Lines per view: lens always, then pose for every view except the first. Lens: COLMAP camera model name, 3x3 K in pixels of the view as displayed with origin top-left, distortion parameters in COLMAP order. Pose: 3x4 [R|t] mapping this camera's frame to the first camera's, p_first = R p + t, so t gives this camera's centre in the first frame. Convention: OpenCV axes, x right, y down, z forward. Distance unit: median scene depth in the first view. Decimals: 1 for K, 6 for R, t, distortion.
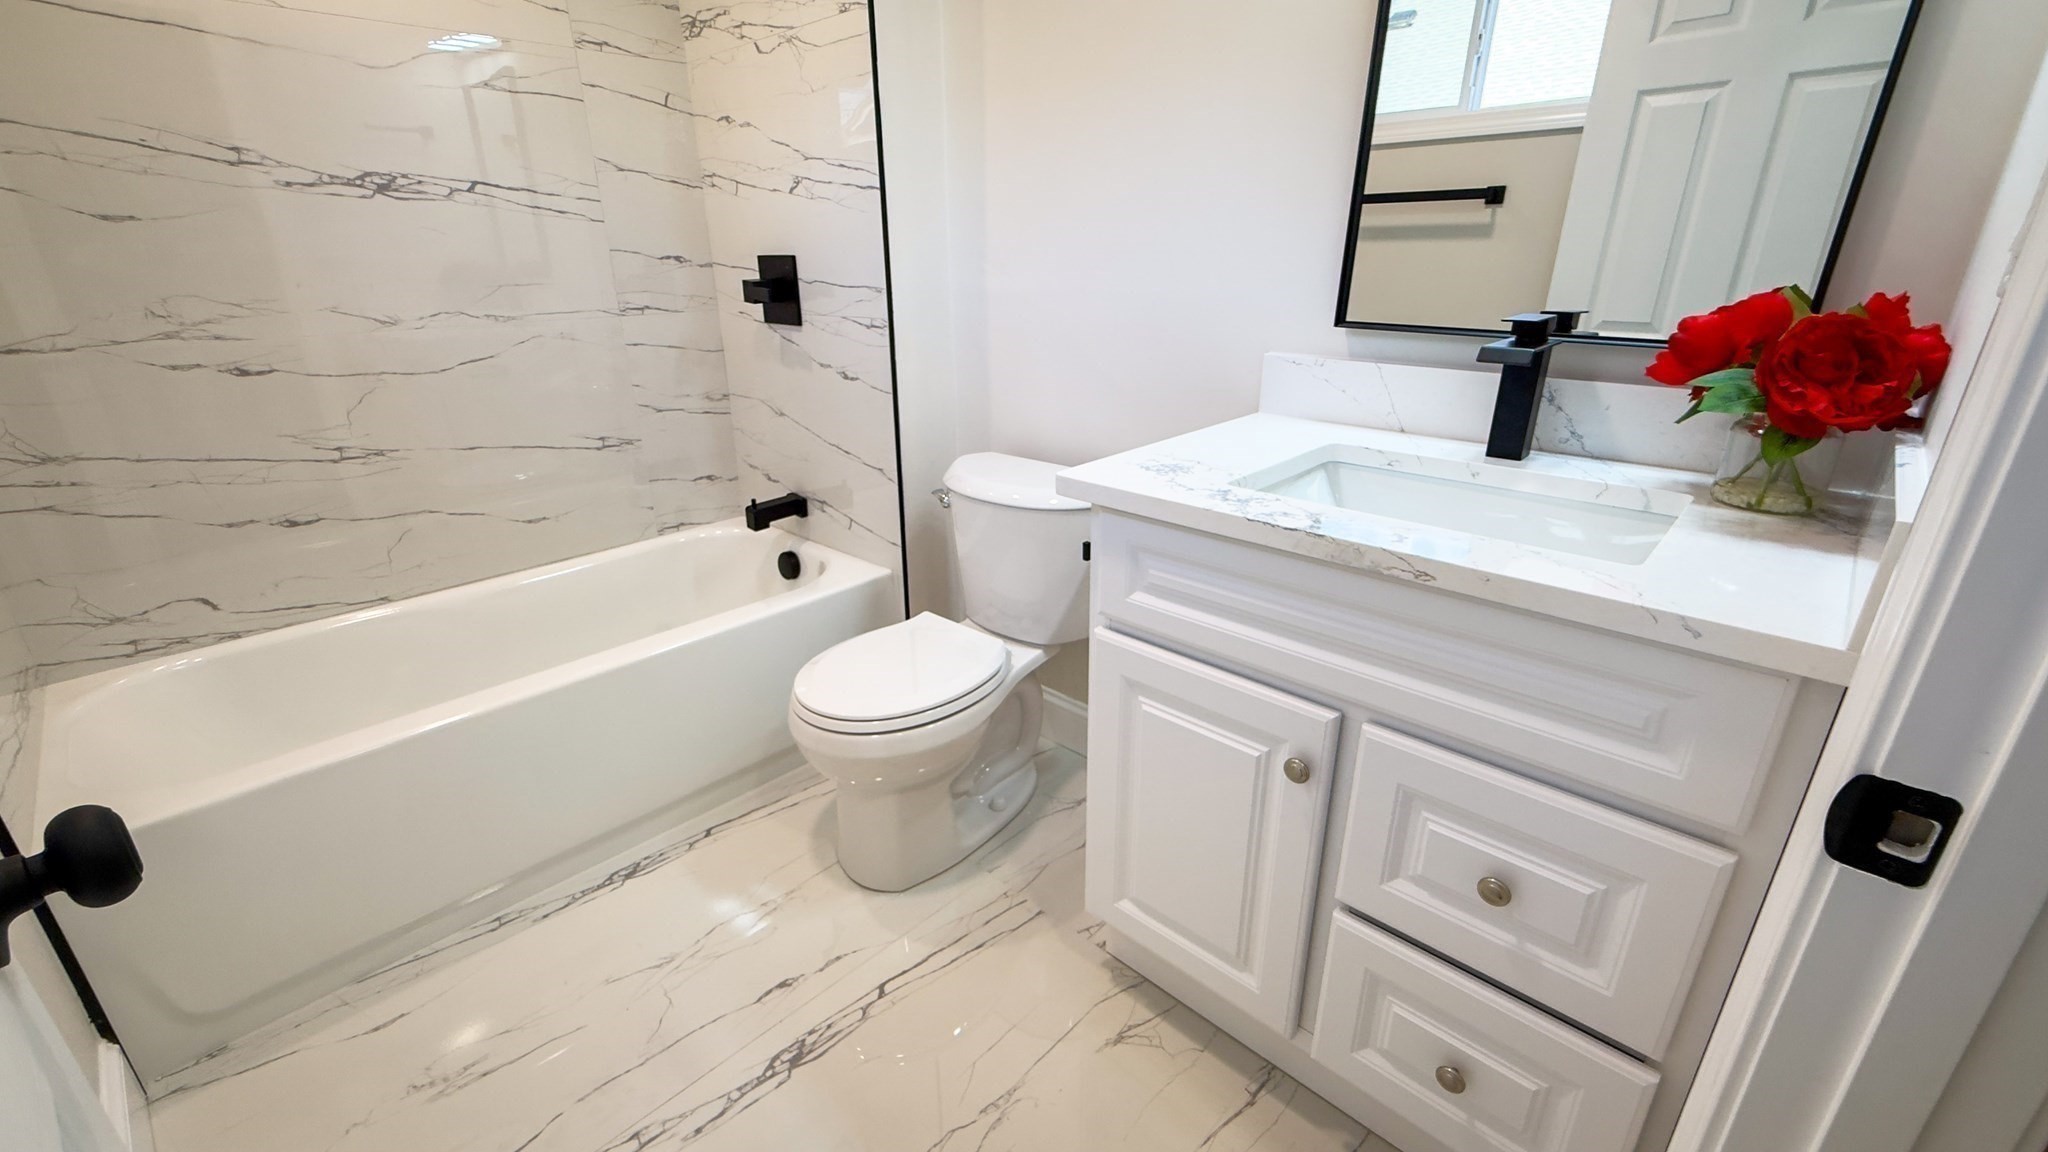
lens RADIAL K [[816.4, 0, 1009.8], [0, 816.4, 567.7], [0, 0, 1]] dist [-0.000812, 0.000378]
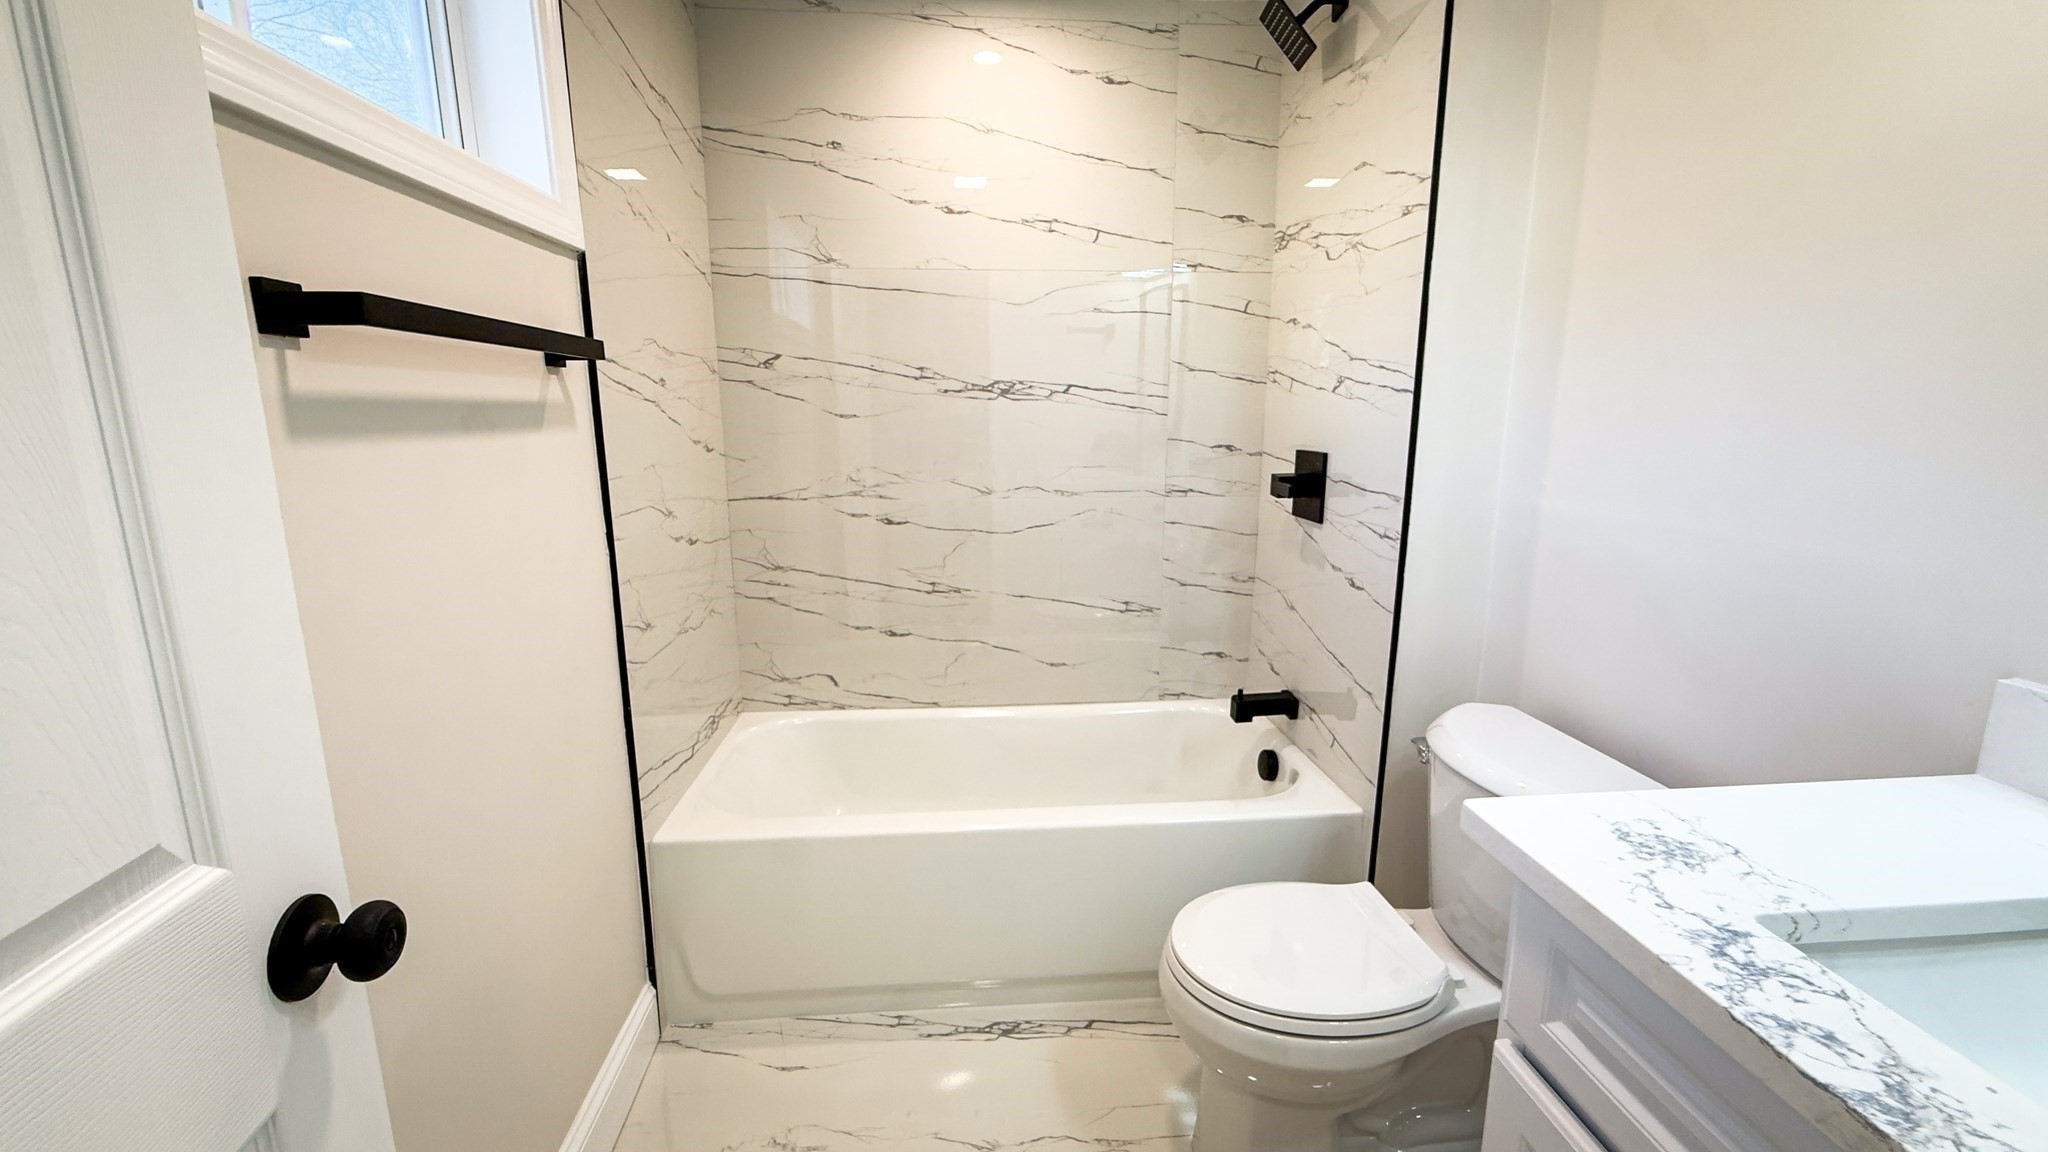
lens RADIAL K [[816.4, 0, 1042.2], [0, 816.4, 584.1], [0, 0, 1]] dist [-0.000812, 0.000378]
pose [[0.762199, 0.147176, -0.630391, 0.120819], [-0.247616, 0.966040, -0.073850, -0.094108], [0.598113, 0.212383, 0.772757, 0.111968]]
